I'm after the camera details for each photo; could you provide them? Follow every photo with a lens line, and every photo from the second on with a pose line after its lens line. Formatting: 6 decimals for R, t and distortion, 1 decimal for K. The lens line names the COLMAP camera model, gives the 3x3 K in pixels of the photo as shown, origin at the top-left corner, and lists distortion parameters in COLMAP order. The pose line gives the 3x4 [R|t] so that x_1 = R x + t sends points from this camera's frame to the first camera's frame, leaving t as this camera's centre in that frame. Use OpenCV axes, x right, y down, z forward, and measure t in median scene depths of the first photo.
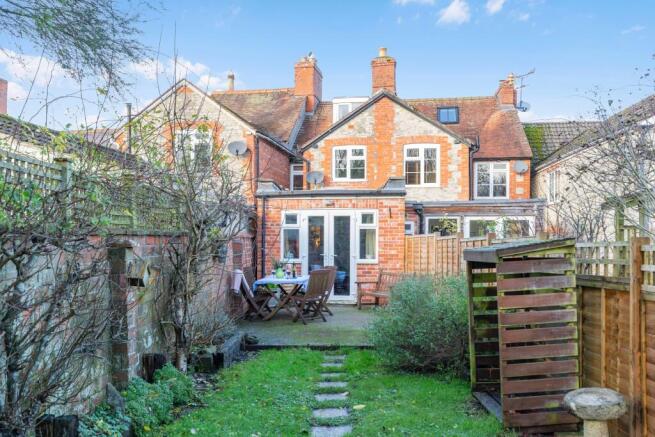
lens RADIAL K [[661.7, 0, 326.8], [0, 661.7, 218.6], [0, 0, 1]] dist [0.005763, 0.000000]
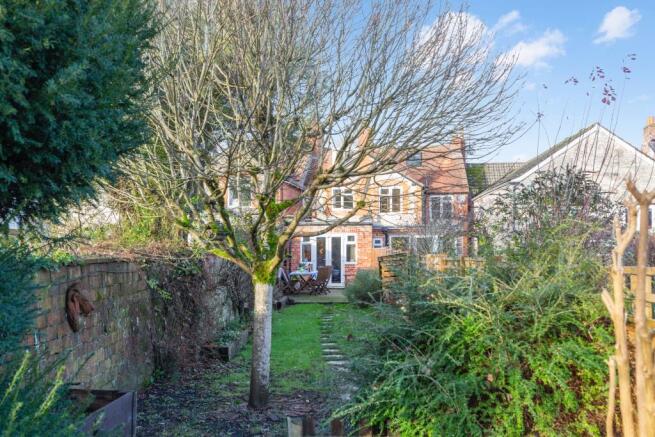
lens RADIAL K [[661.7, 0, 328.3], [0, 661.7, 219.0], [0, 0, 1]] dist [0.005763, 0.000000]
pose [[0.999996, -0.002406, -0.001638, 0.005768], [0.002395, 0.999974, -0.006745, -0.038886], [0.001654, 0.006741, 0.999976, -0.720905]]
